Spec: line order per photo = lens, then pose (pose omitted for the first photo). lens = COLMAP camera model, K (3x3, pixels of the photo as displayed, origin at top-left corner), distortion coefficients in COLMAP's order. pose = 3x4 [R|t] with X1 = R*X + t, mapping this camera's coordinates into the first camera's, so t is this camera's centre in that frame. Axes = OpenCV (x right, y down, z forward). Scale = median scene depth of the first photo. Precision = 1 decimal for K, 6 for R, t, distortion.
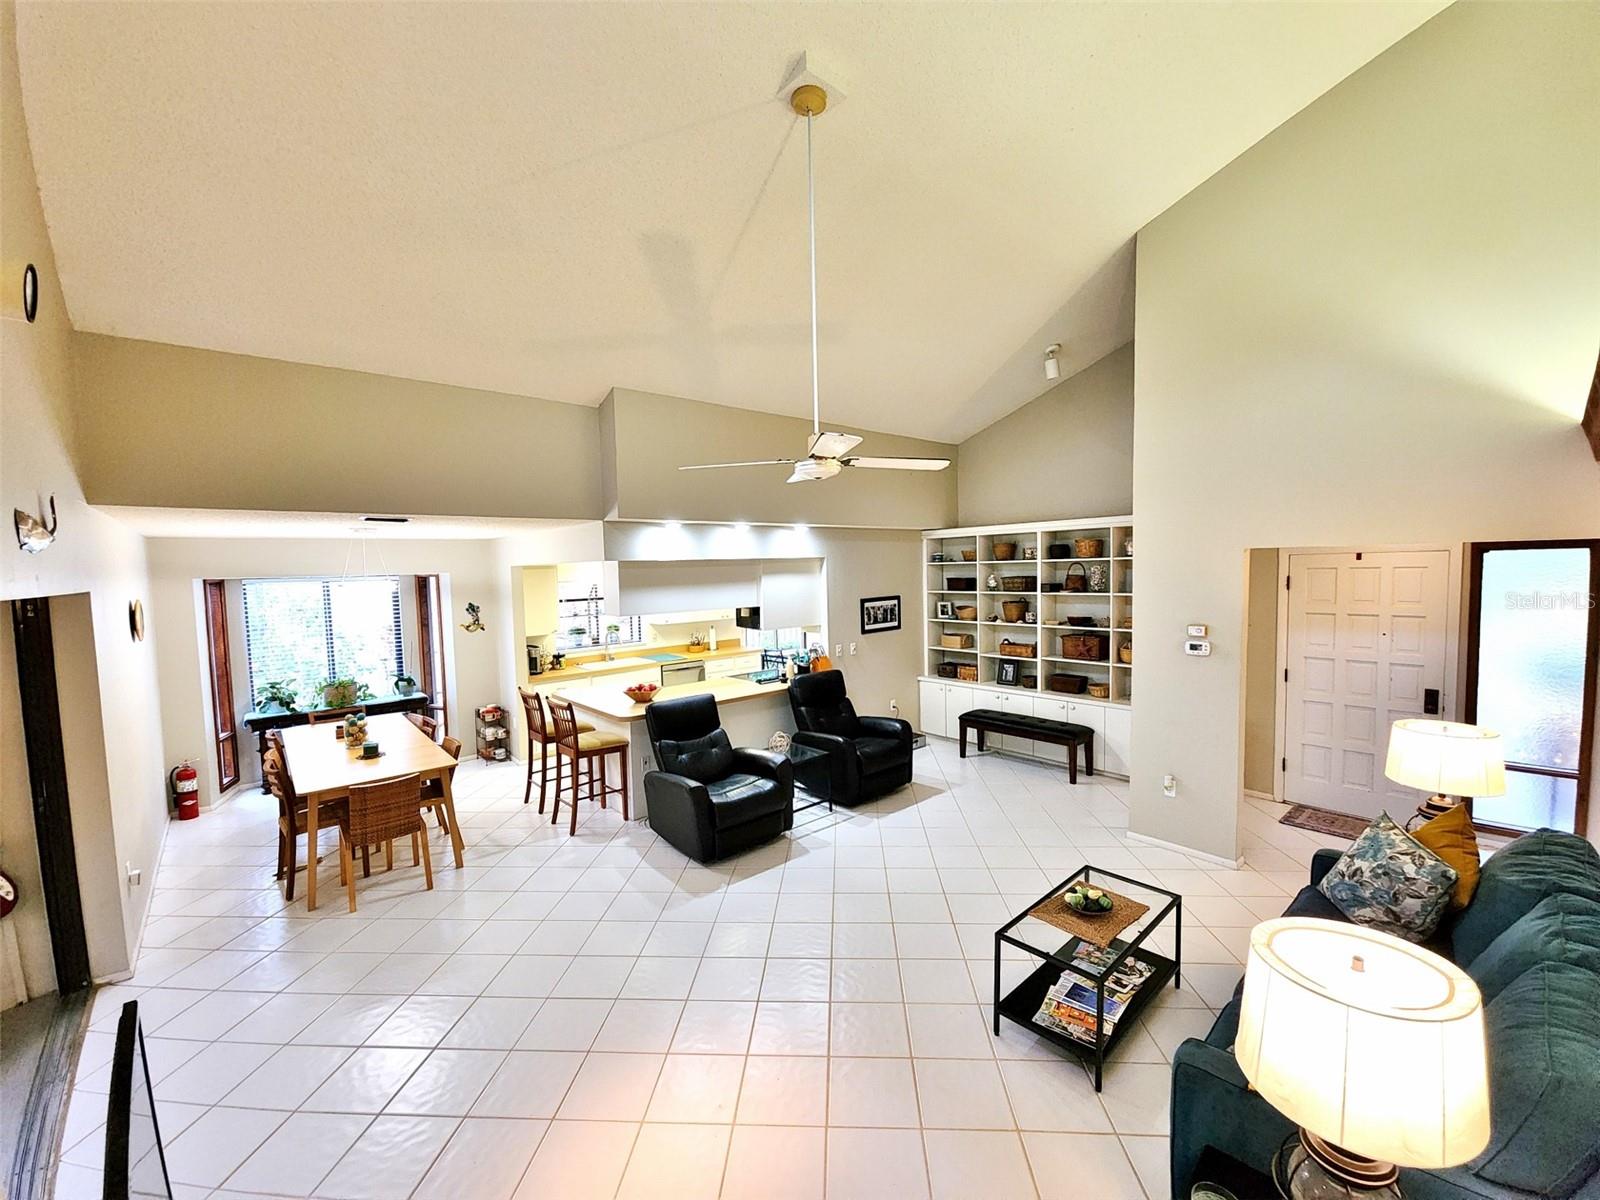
lens RADIAL K [[652.9, 0, 800.0], [0, 652.9, 605.3], [0, 0, 1]] dist [0.013635, -0.008288]
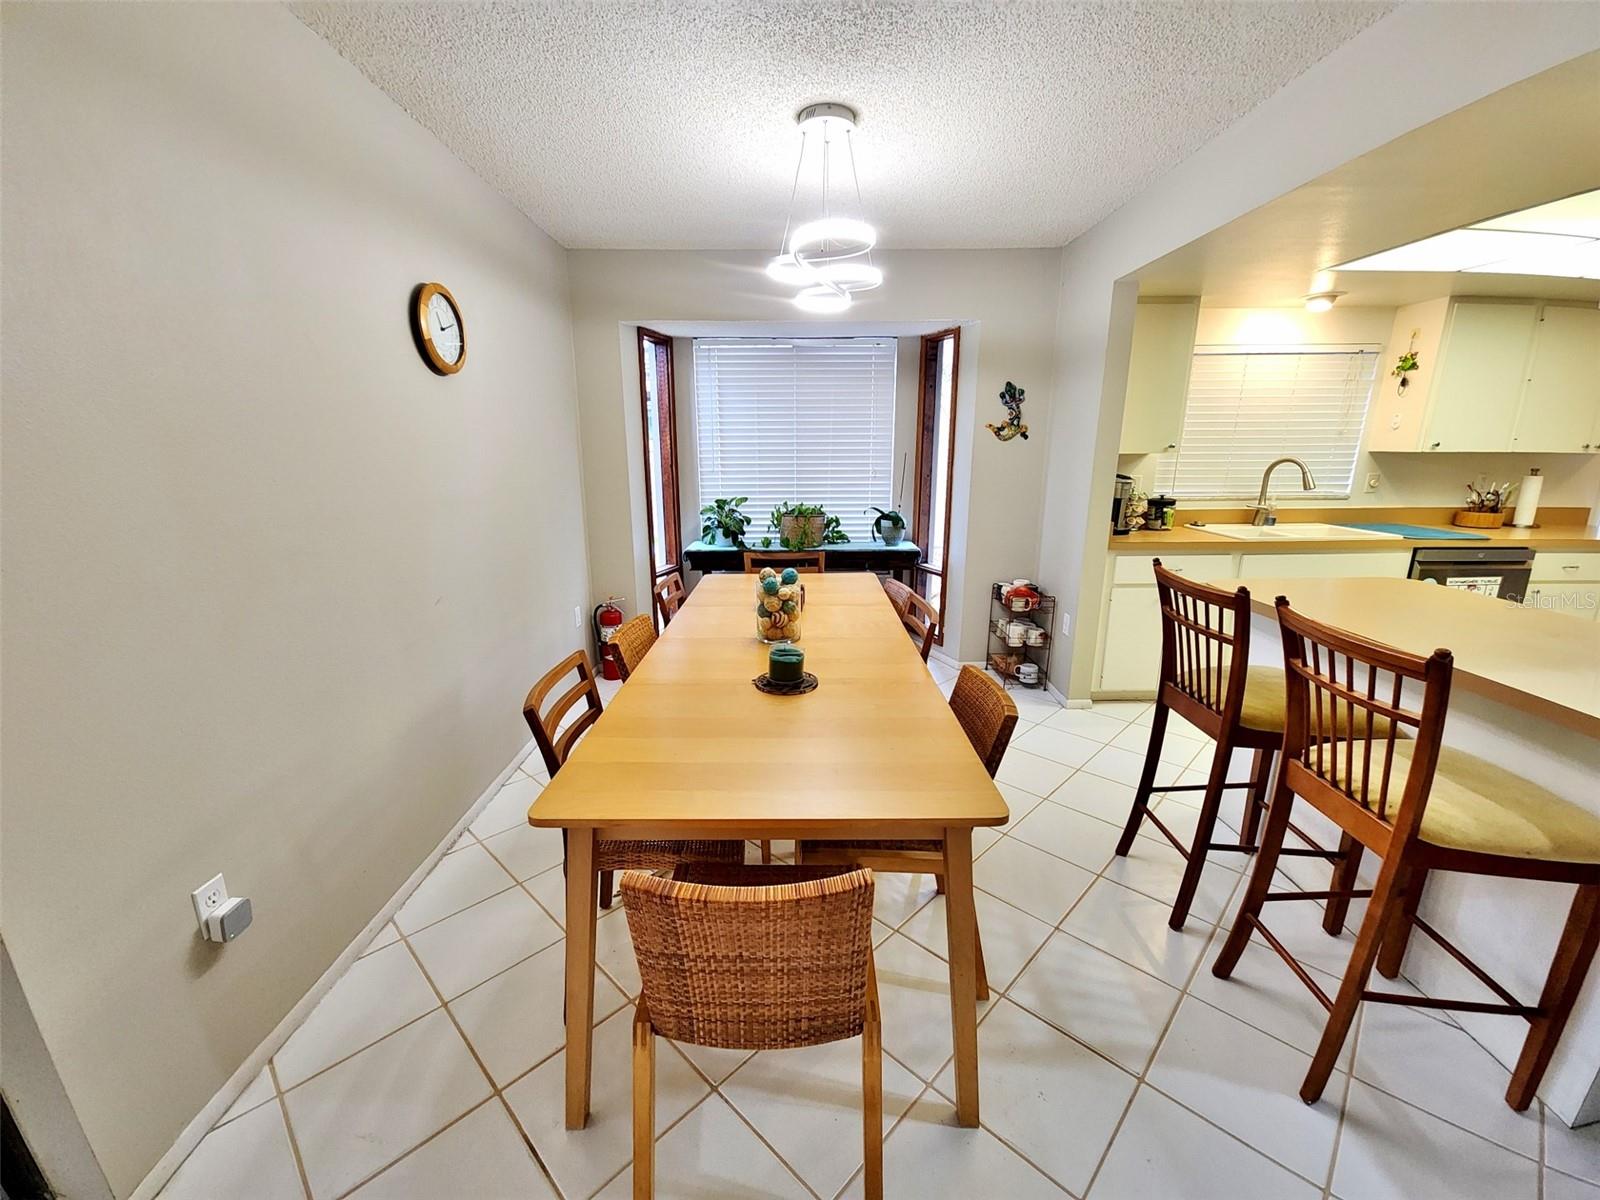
lens RADIAL K [[652.9, 0, 802.1], [0, 652.9, 608.7], [0, 0, 1]] dist [0.013635, -0.008288]
pose [[0.764721, 0.182242, -0.618053, -0.315171], [-0.055297, 0.974194, 0.218836, 0.076579], [0.641985, -0.133172, 0.755063, 0.547718]]
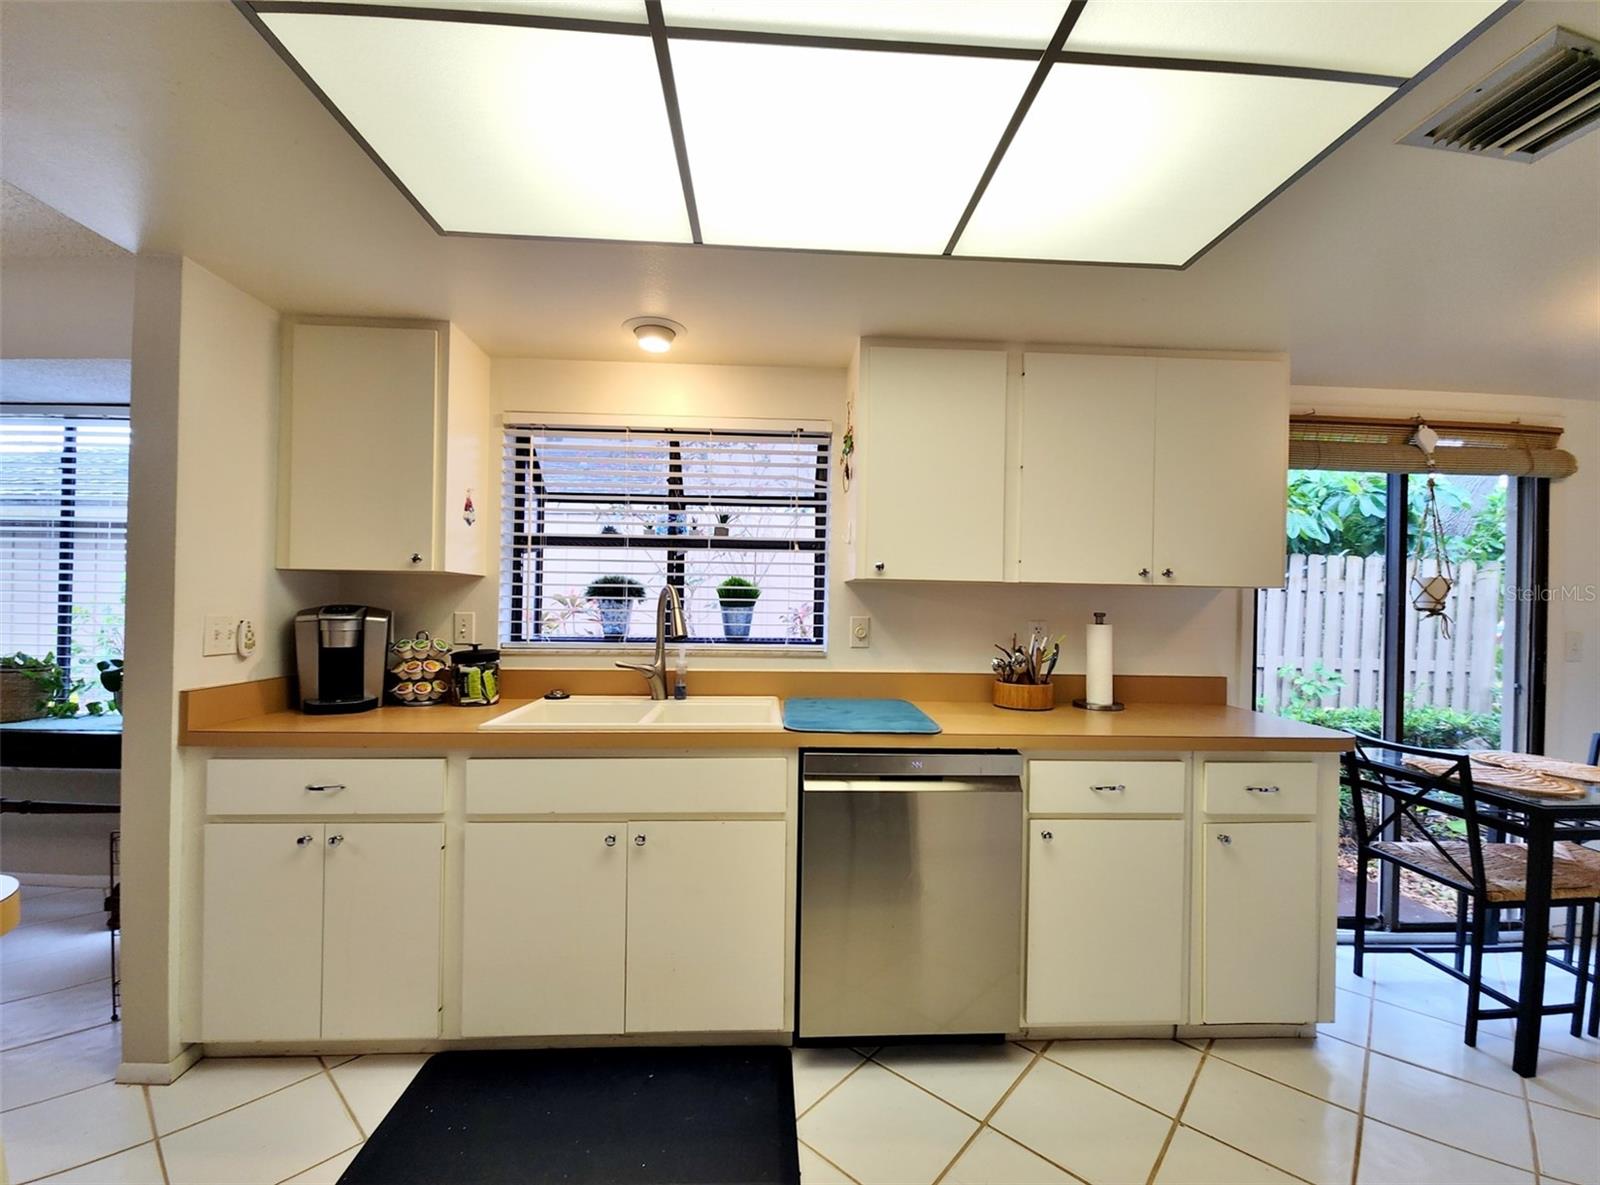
lens RADIAL K [[652.9, 0, 801.5], [0, 652.9, 601.7], [0, 0, 1]] dist [0.013635, -0.008288]
pose [[0.784467, 0.038623, -0.618967, -0.099326], [-0.074604, 0.996688, -0.032360, 0.063807], [0.615667, 0.071563, 0.784750, 1.057955]]
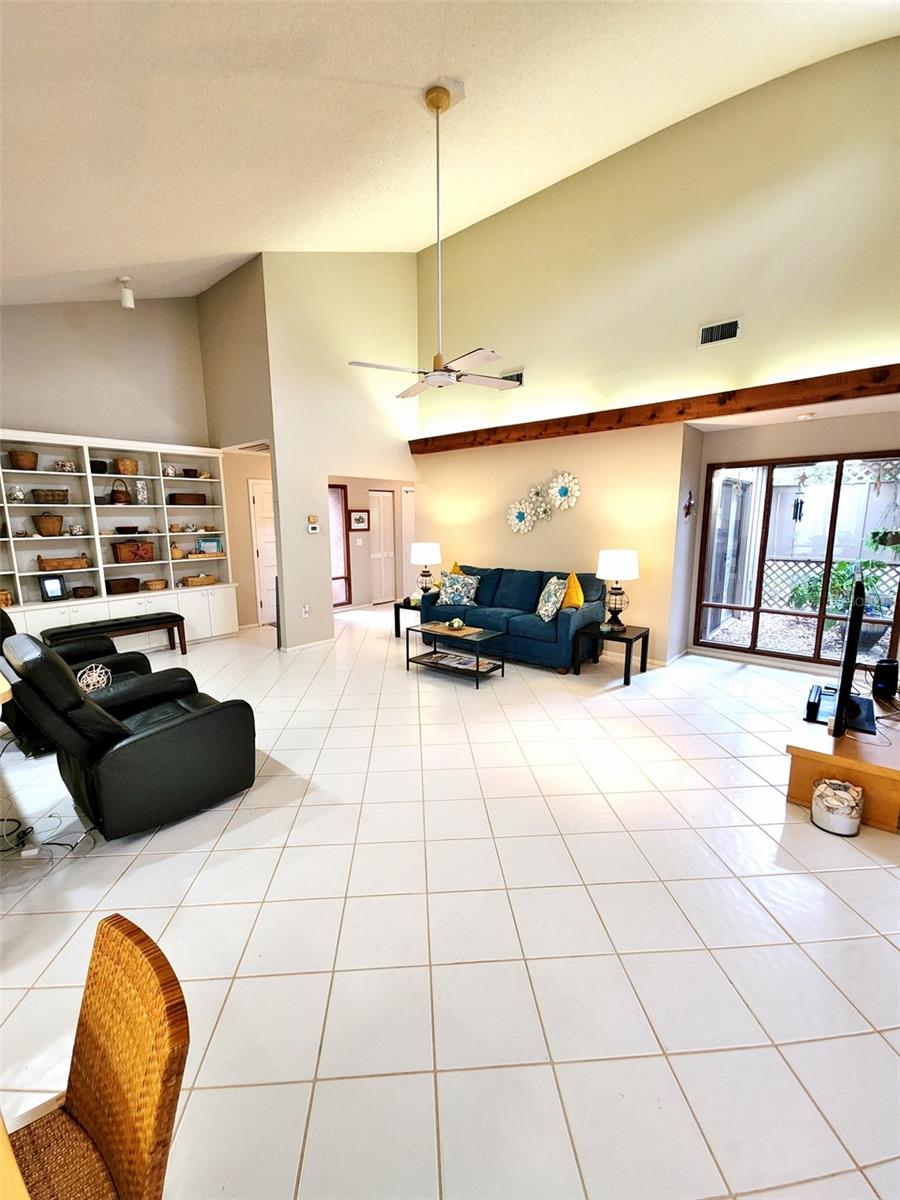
lens RADIAL K [[489.7, 0, 441.3], [0, 489.7, 598.9], [0, 0, 1]] dist [0.013635, -0.008288]
pose [[-0.126932, -0.140262, 0.981944, -0.542289], [0.069284, 0.986280, 0.149837, 0.053073], [-0.989489, 0.087052, -0.115473, 0.571916]]
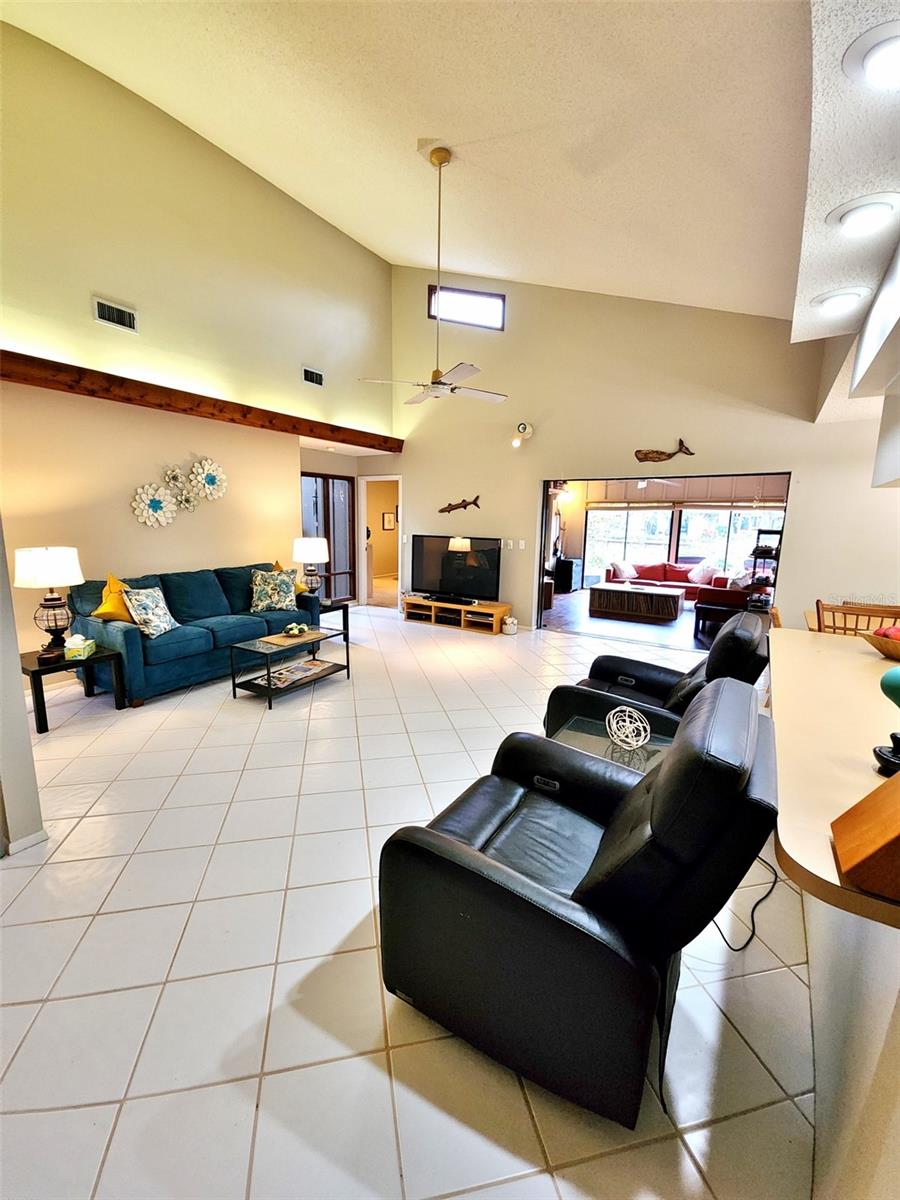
lens RADIAL K [[489.7, 0, 443.0], [0, 489.7, 597.8], [0, 0, 1]] dist [0.013635, -0.008288]
pose [[-0.962603, 0.054593, -0.265359, 0.186010], [-0.006653, 0.974427, 0.224605, 0.014794], [0.270835, 0.217971, -0.937623, 1.137515]]
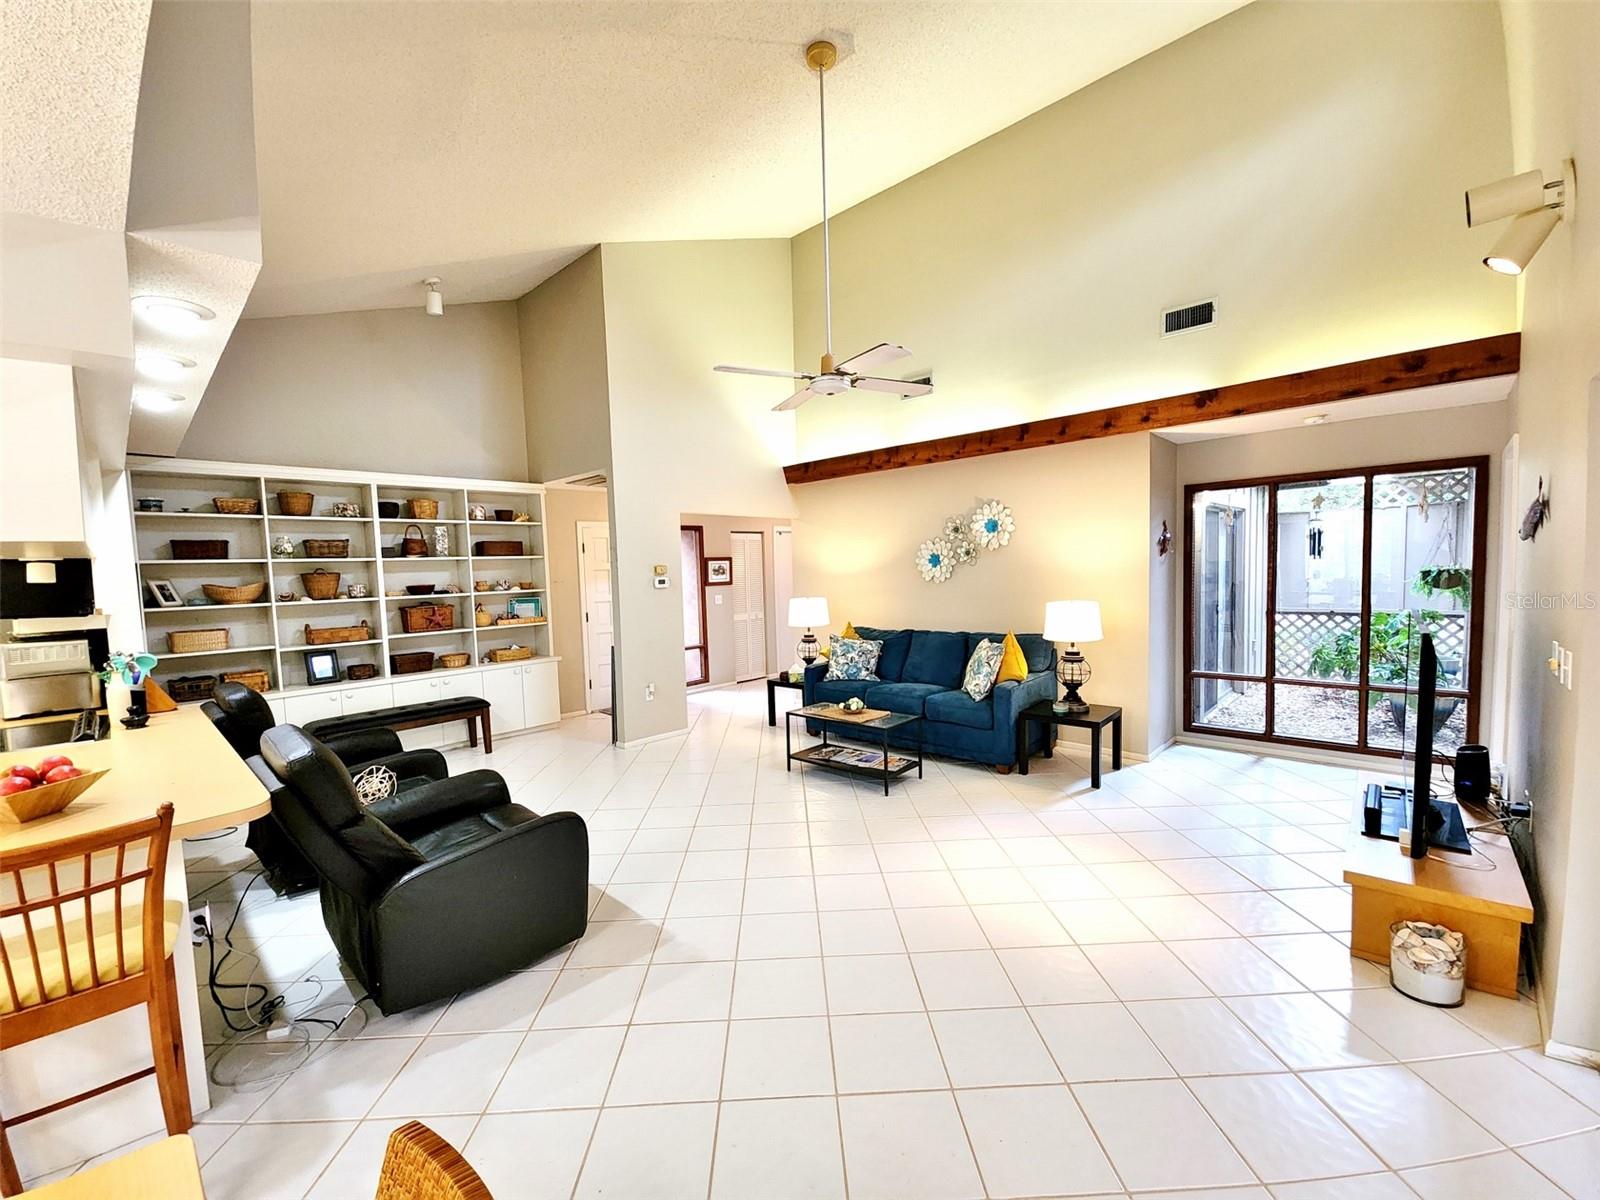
lens RADIAL K [[652.9, 0, 800.3], [0, 652.9, 608.5], [0, 0, 1]] dist [0.013635, -0.008288]
pose [[-0.095396, -0.036297, 0.994777, -0.536544], [0.091008, 0.994832, 0.045027, 0.057509], [-0.991270, 0.094828, -0.091600, 0.583962]]
